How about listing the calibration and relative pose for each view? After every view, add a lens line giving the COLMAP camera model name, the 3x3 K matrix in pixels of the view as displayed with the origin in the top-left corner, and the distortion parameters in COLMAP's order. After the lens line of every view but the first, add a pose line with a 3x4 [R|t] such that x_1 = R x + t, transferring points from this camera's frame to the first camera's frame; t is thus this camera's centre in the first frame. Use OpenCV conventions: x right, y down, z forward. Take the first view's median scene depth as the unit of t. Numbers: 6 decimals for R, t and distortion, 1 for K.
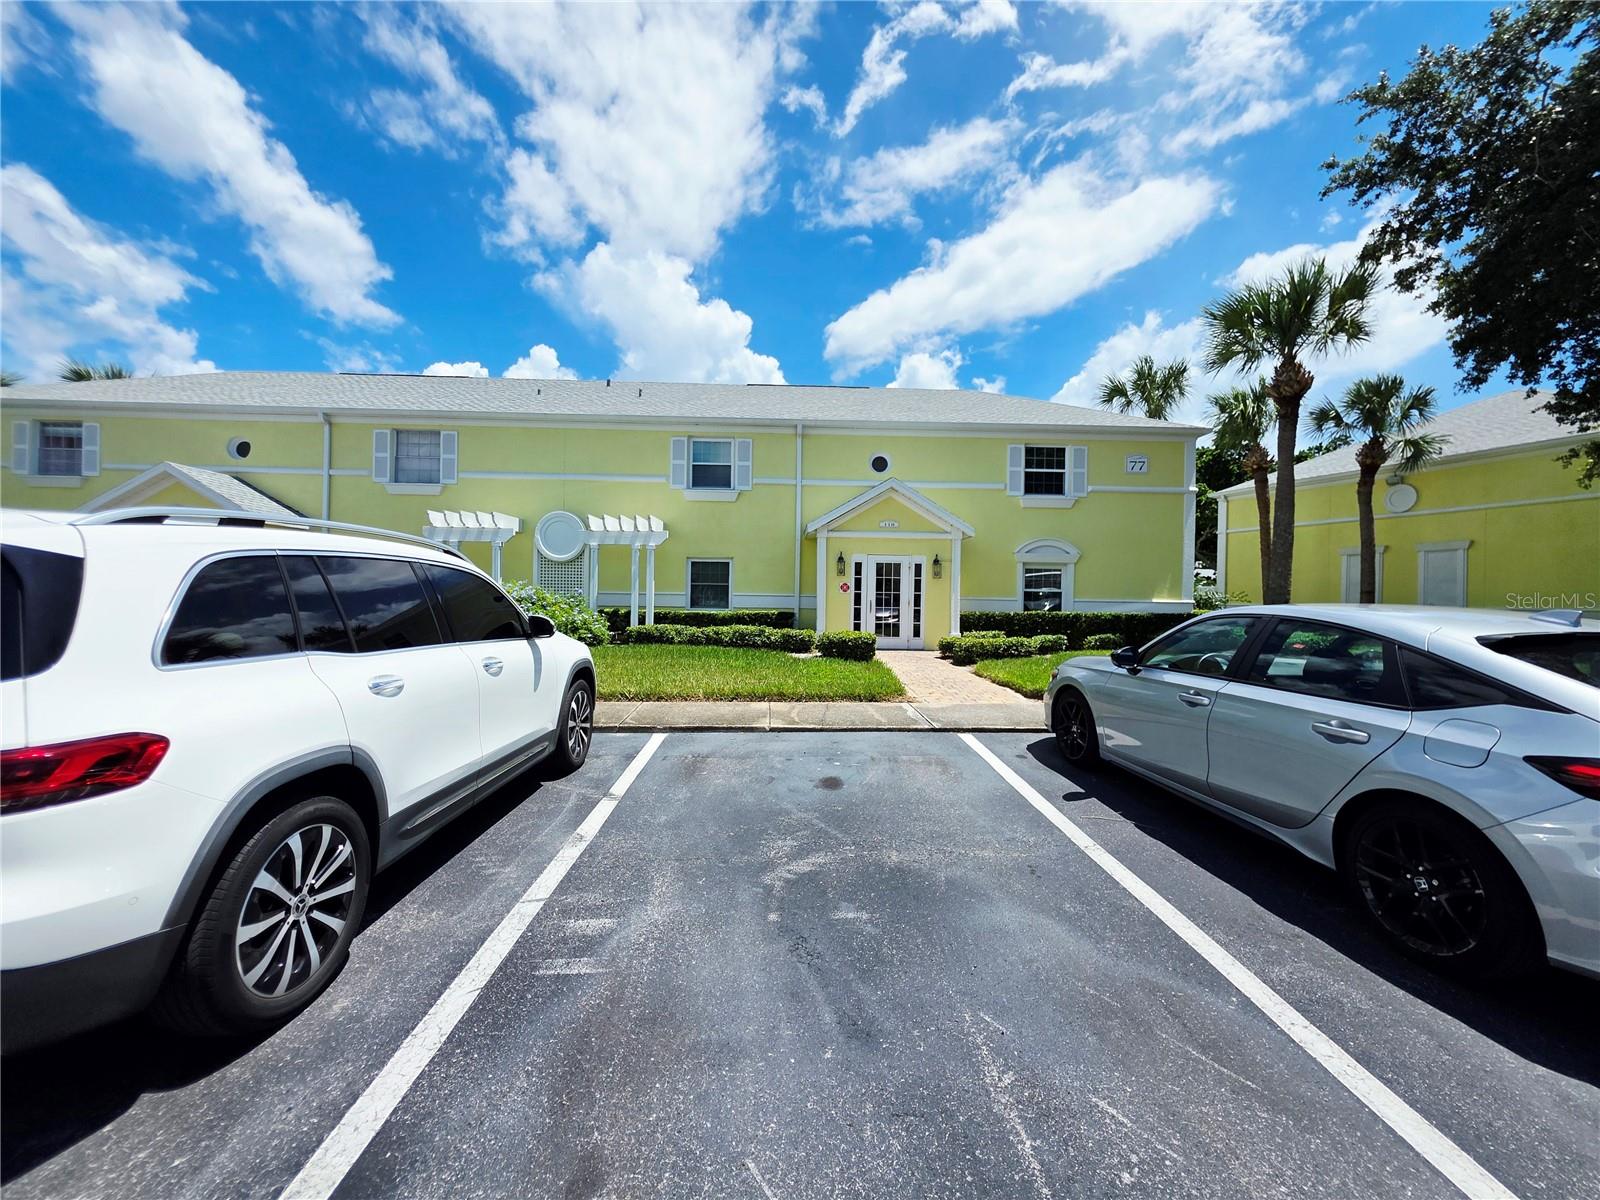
lens RADIAL K [[647.1, 0, 797.8], [0, 647.1, 593.4], [0, 0, 1]] dist [-0.000294, 0.000035]
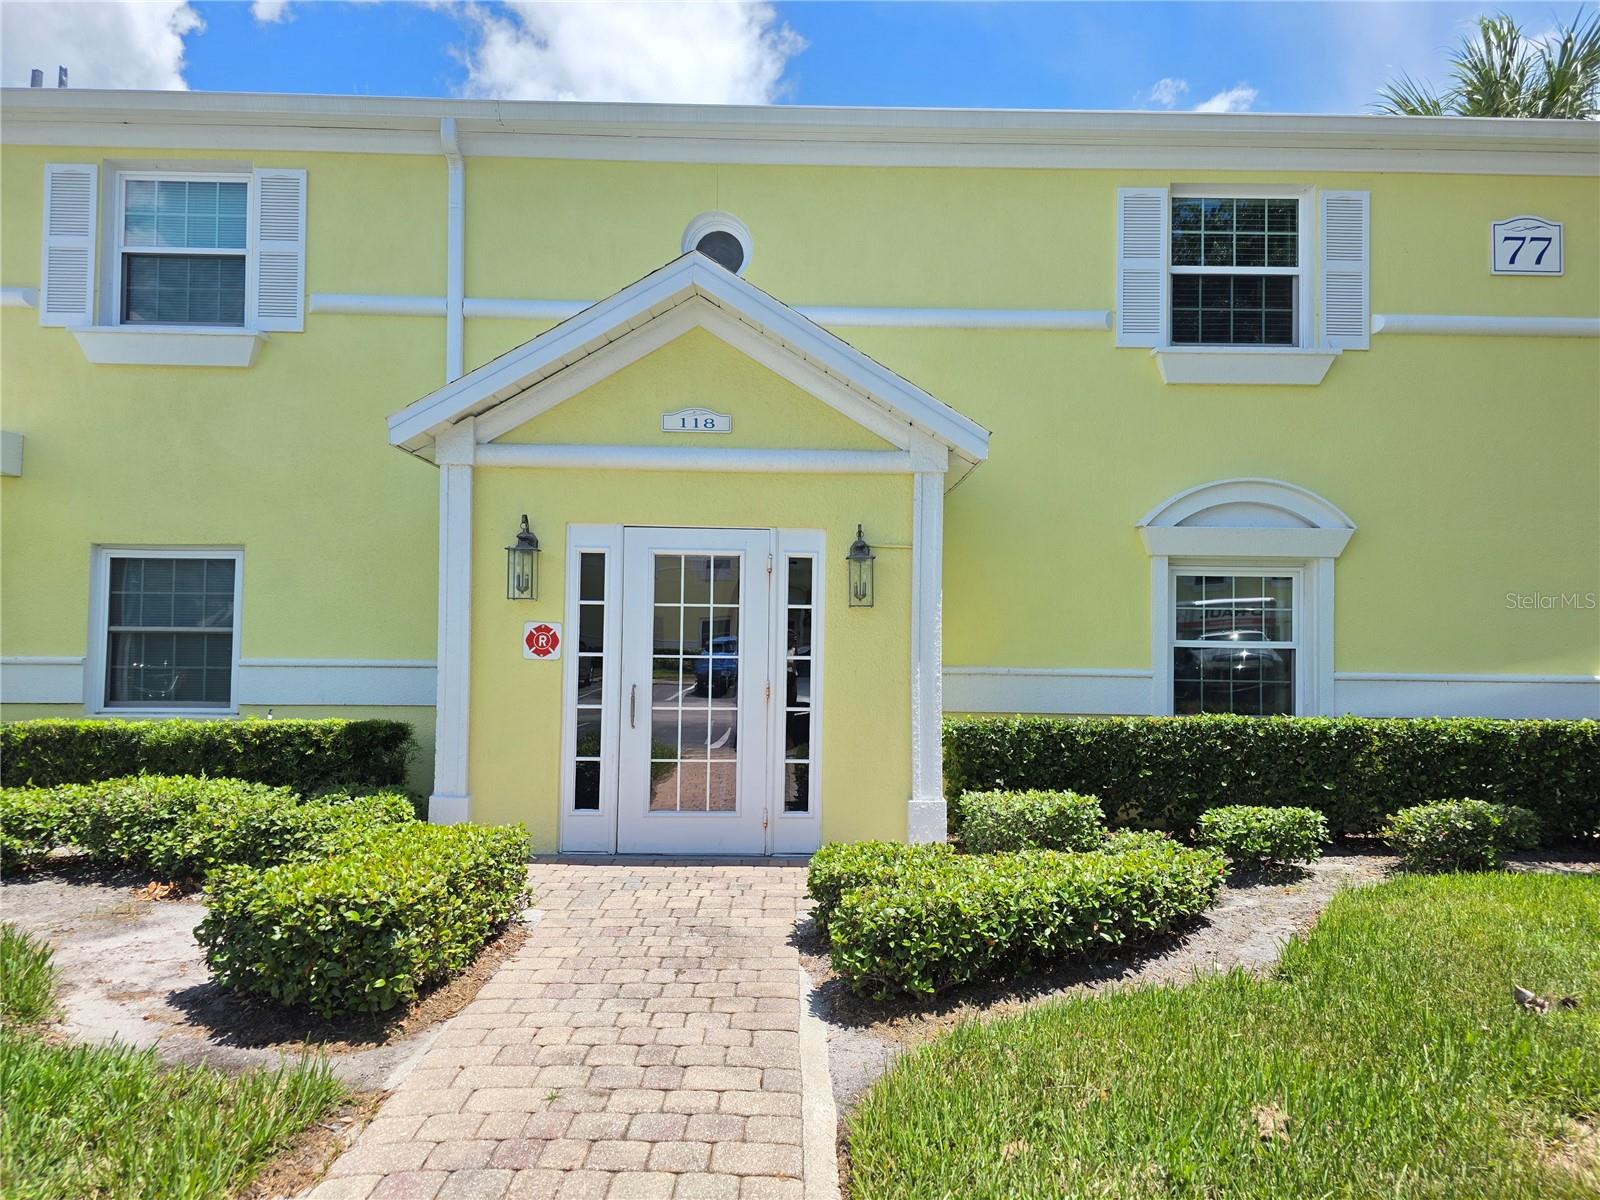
lens RADIAL K [[1084.3, 0, 804.3], [0, 1084.3, 605.1], [0, 0, 1]] dist [0.013807, -0.000907]
pose [[0.999938, -0.003824, -0.010452, 0.186866], [0.003504, 0.999530, -0.030442, -0.009477], [0.010563, 0.030403, 0.999482, 0.498647]]
